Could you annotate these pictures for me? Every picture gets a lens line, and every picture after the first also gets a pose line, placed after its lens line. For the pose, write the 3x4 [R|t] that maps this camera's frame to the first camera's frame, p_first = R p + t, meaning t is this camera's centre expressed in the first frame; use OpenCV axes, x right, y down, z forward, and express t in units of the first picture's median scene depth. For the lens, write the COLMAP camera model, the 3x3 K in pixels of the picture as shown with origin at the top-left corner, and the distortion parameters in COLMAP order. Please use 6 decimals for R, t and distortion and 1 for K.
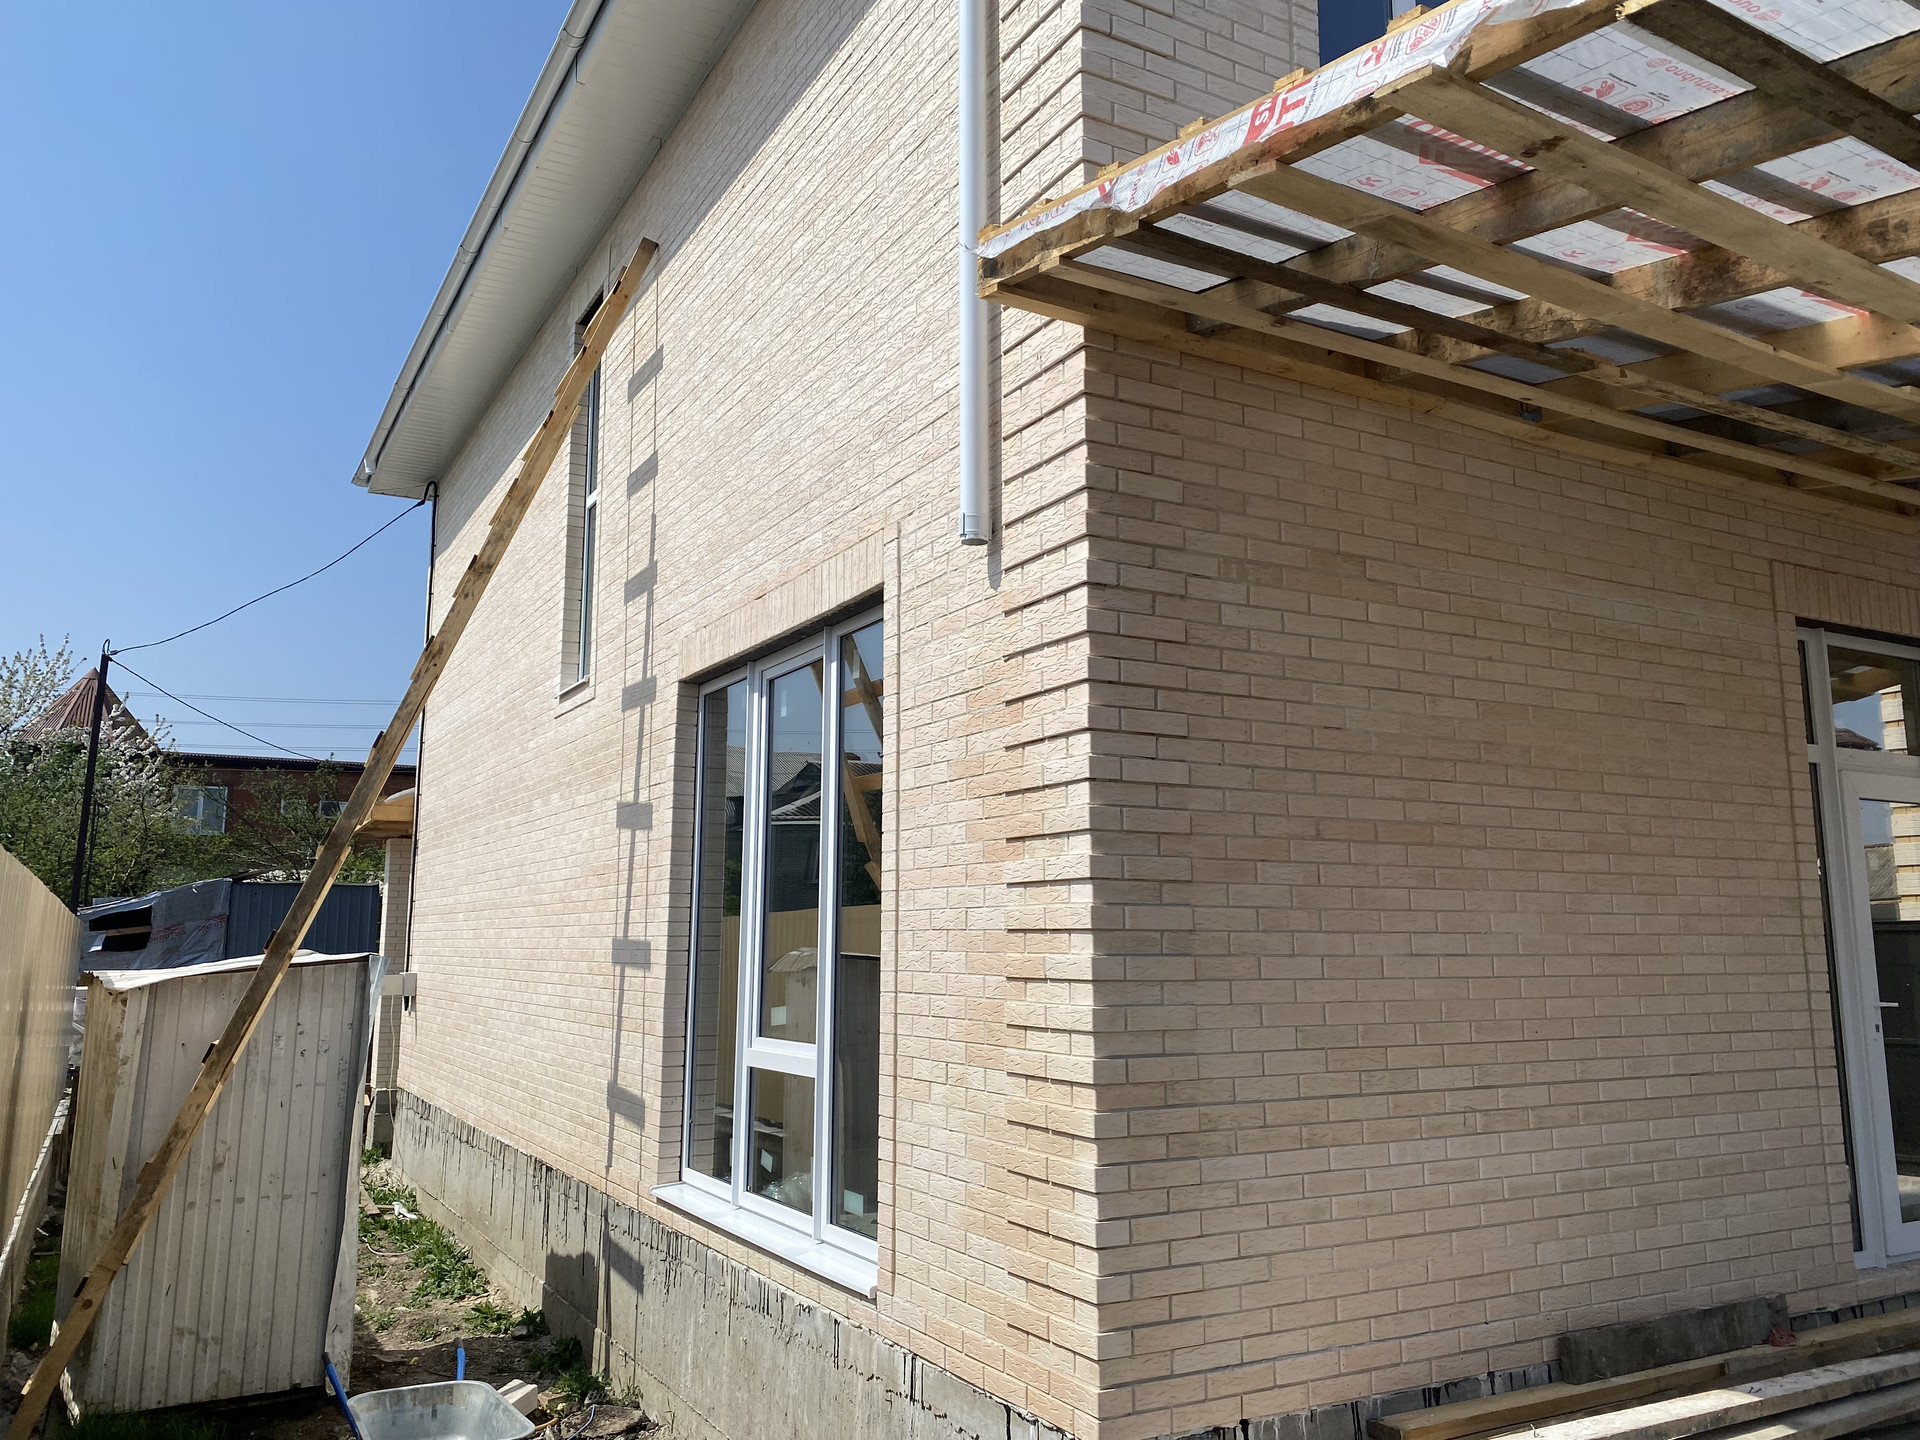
lens RADIAL K [[1473.4, 0, 967.5], [0, 1473.4, 715.7], [0, 0, 1]] dist [0.030747, -0.020775]
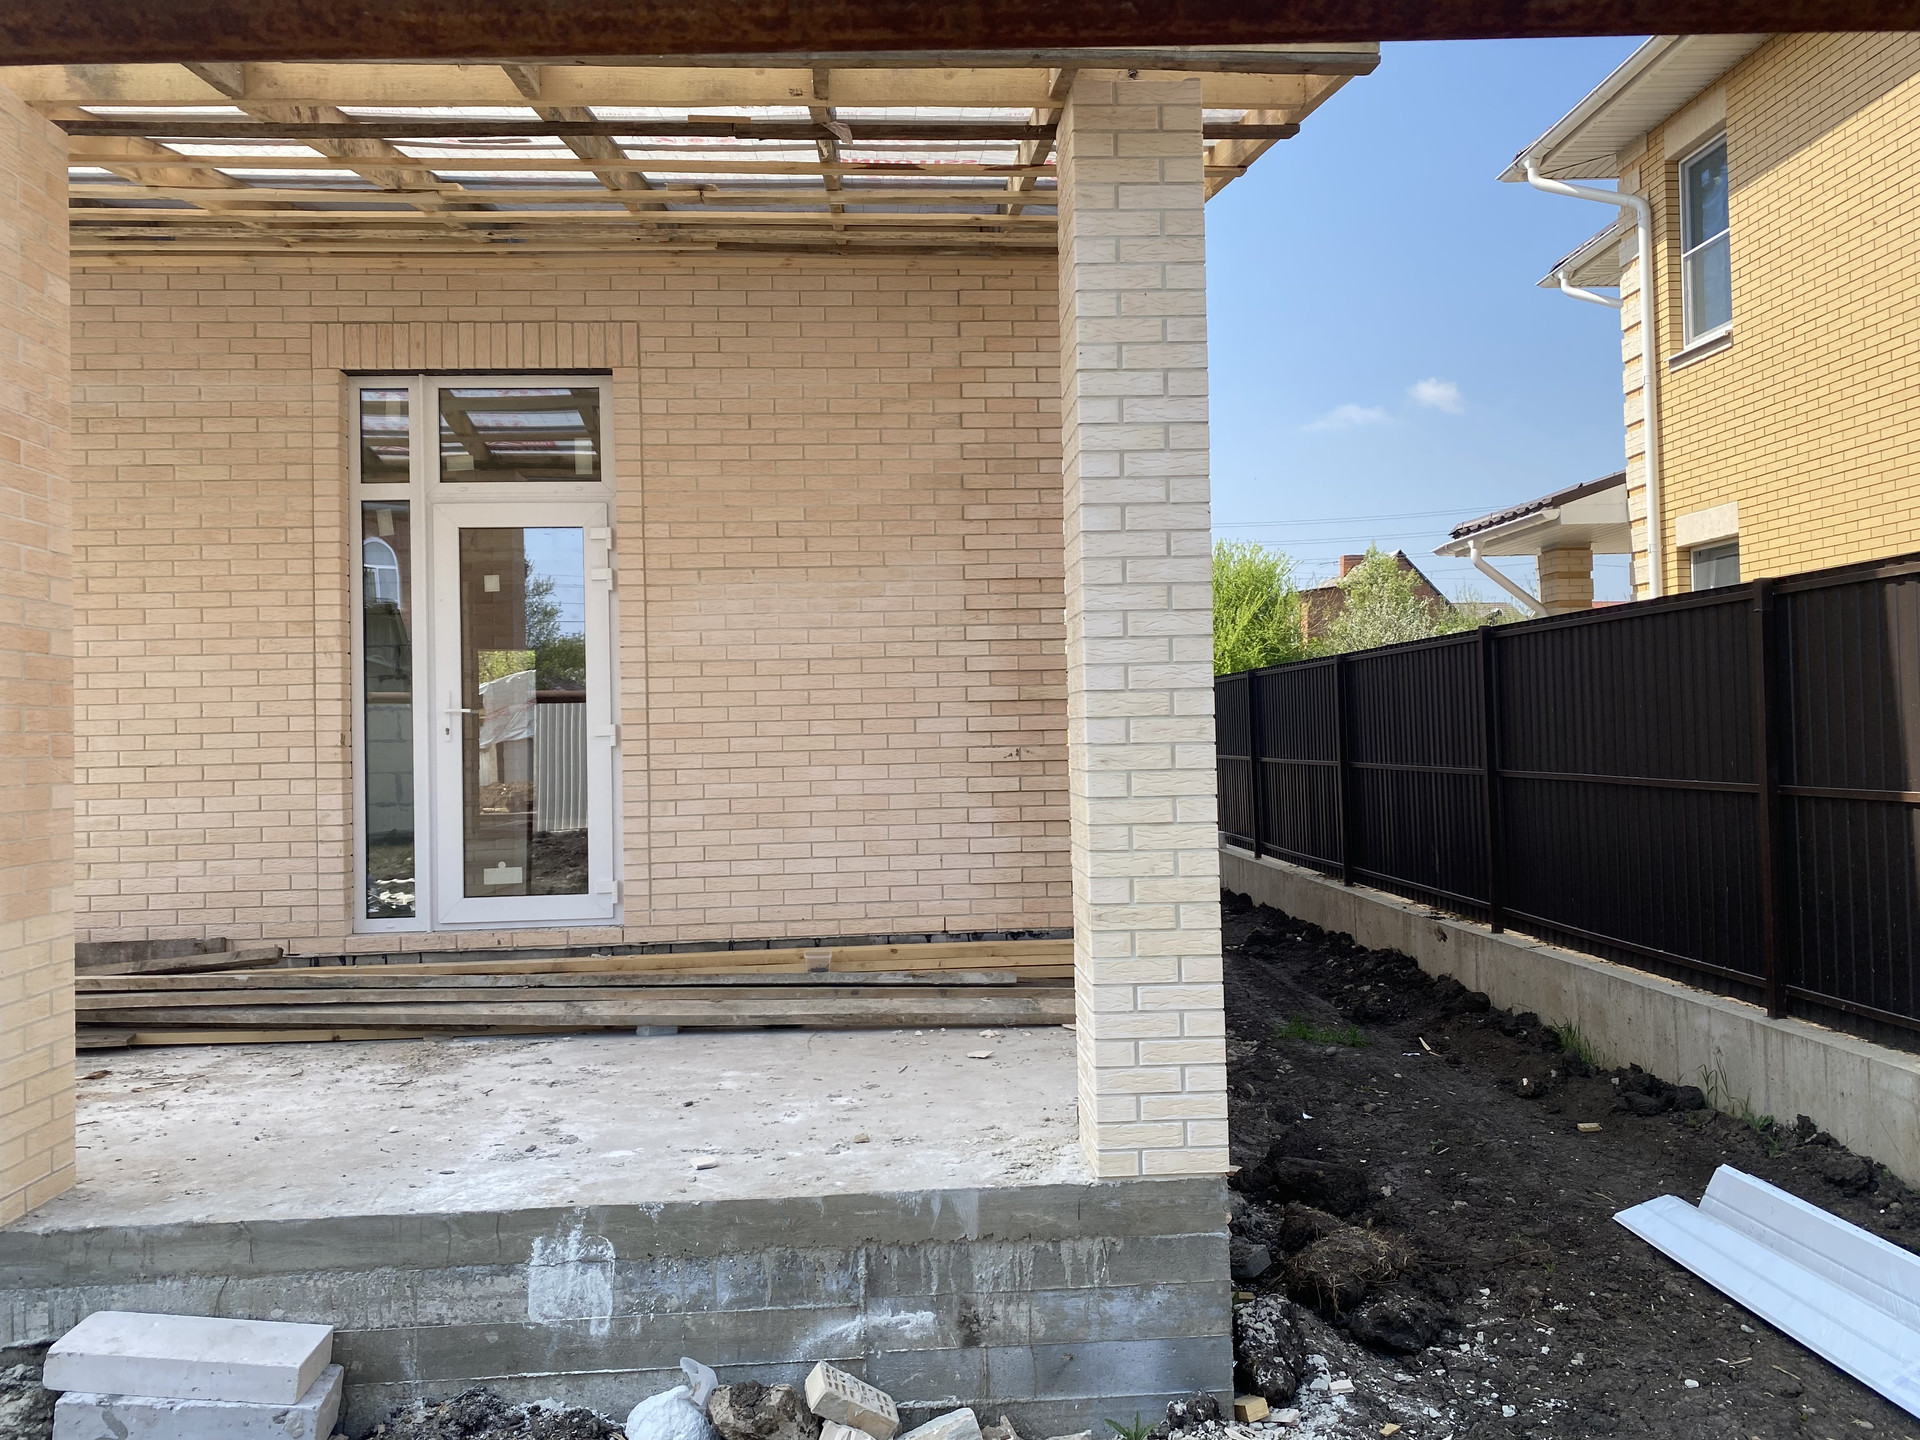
lens RADIAL K [[1473.4, 0, 955.0], [0, 1473.4, 724.6], [0, 0, 1]] dist [0.030747, -0.020775]
pose [[0.895864, -0.023010, -0.443732, 1.579621], [0.089094, 0.987679, 0.128657, 0.101734], [0.435305, -0.154793, 0.886876, 0.181520]]
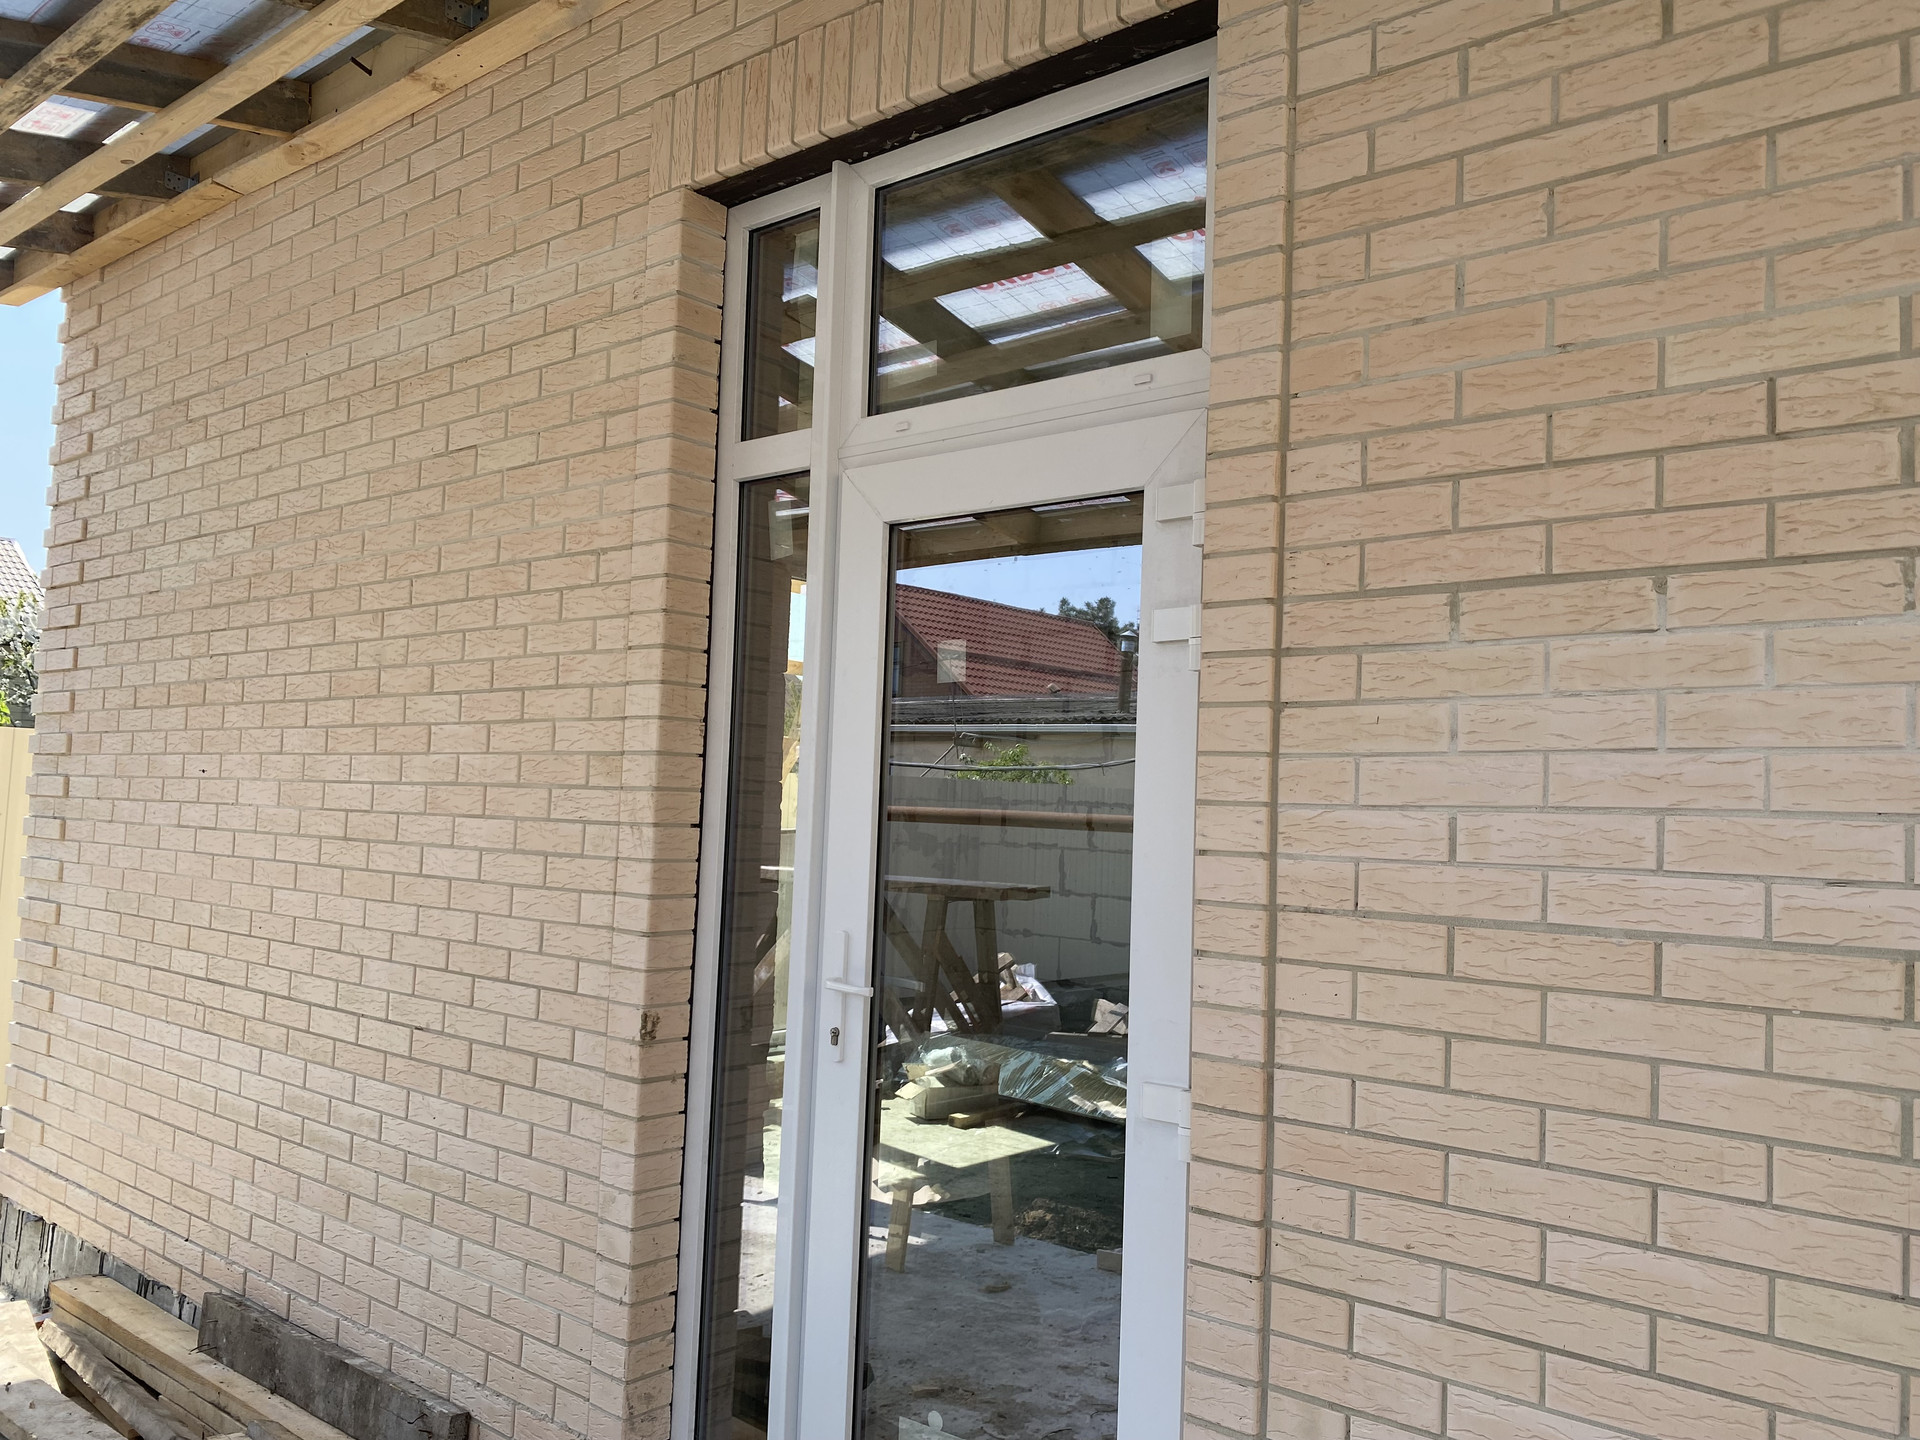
lens RADIAL K [[1473.4, 0, 960.7], [0, 1473.4, 723.6], [0, 0, 1]] dist [0.030747, -0.020775]
pose [[0.343143, -0.039728, -0.938443, 1.129840], [0.115191, 0.993343, 0.000068, 0.130852], [0.932193, -0.108124, 0.345435, 0.966397]]
